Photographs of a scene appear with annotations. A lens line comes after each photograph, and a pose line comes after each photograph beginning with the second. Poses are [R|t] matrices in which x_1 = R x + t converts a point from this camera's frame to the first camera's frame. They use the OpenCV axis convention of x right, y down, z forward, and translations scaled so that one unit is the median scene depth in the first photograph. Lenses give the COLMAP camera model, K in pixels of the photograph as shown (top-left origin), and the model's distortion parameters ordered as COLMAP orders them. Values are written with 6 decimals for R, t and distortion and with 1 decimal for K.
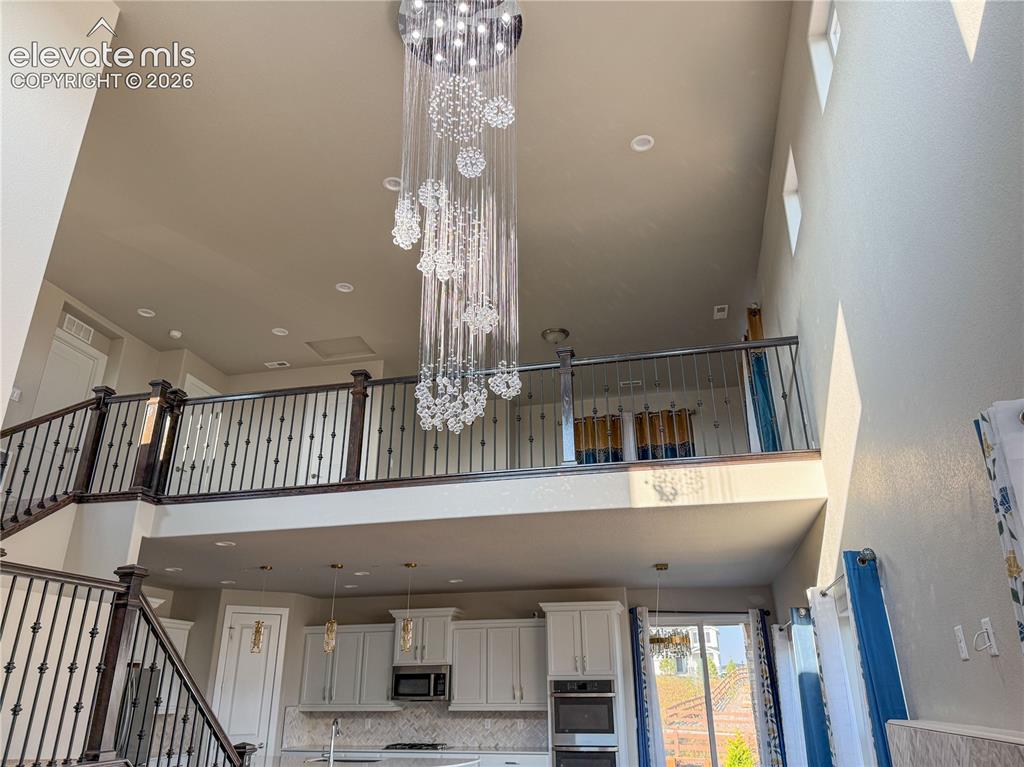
lens RADIAL K [[724.5, 0, 512.0], [0, 724.5, 383.5], [0, 0, 1]] dist [0.000216, -0.001481]
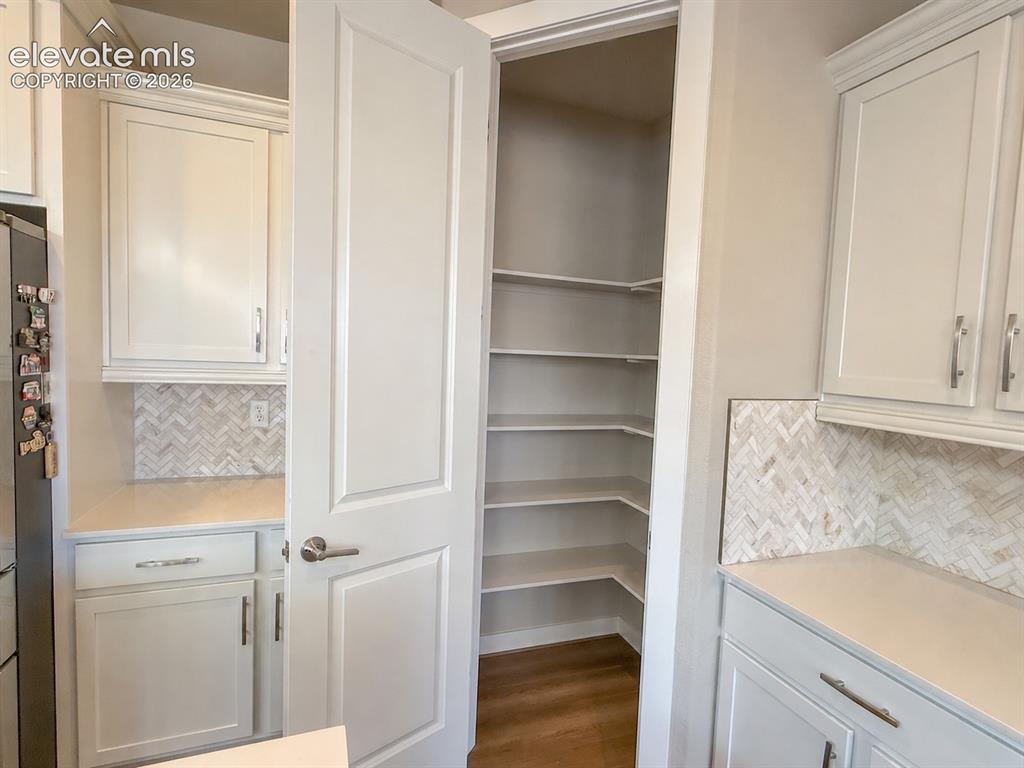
lens RADIAL K [[514.0, 0, 512.0], [0, 514.0, 384.0], [0, 0, 1]] dist [0.000481, 0.000021]
pose [[0.559022, 0.078699, -0.825410, -0.352169], [0.285637, 0.916272, 0.280815, 0.605058], [0.778400, -0.392749, 0.489737, 1.396726]]
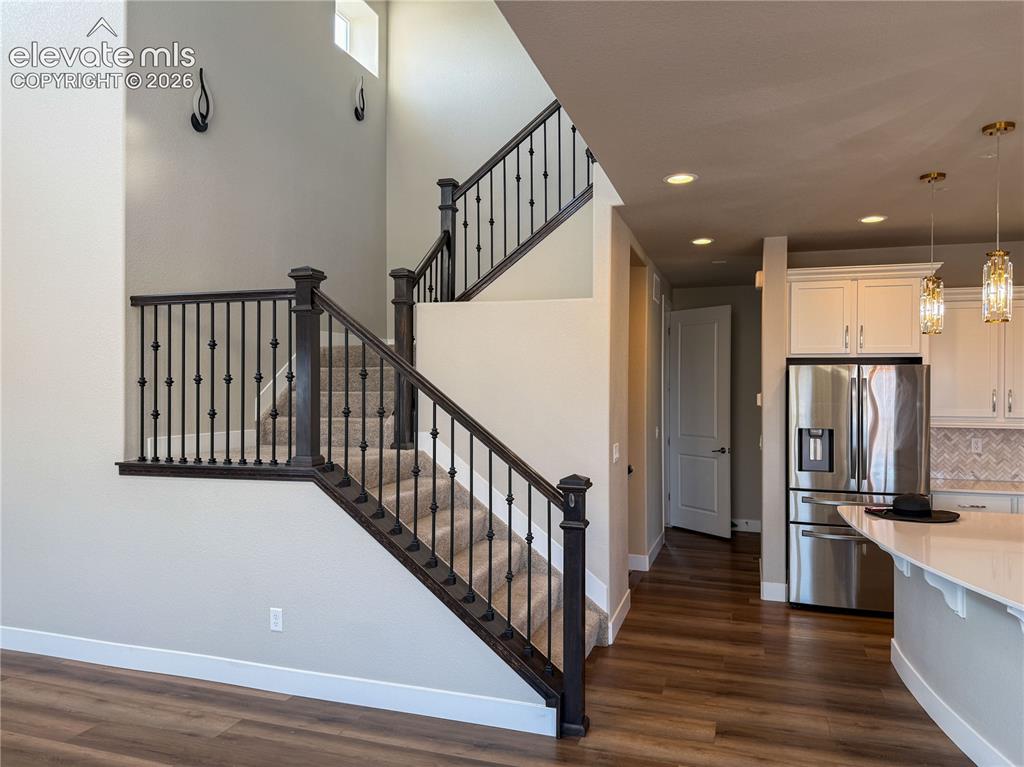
lens RADIAL K [[724.5, 0, 512.0], [0, 724.5, 383.5], [0, 0, 1]] dist [0.000216, -0.001481]
pose [[-0.078114, -0.003521, -0.996938, 0.251885], [0.389199, 0.920535, -0.033747, 0.390304], [0.917835, -0.390644, -0.070537, 0.952059]]
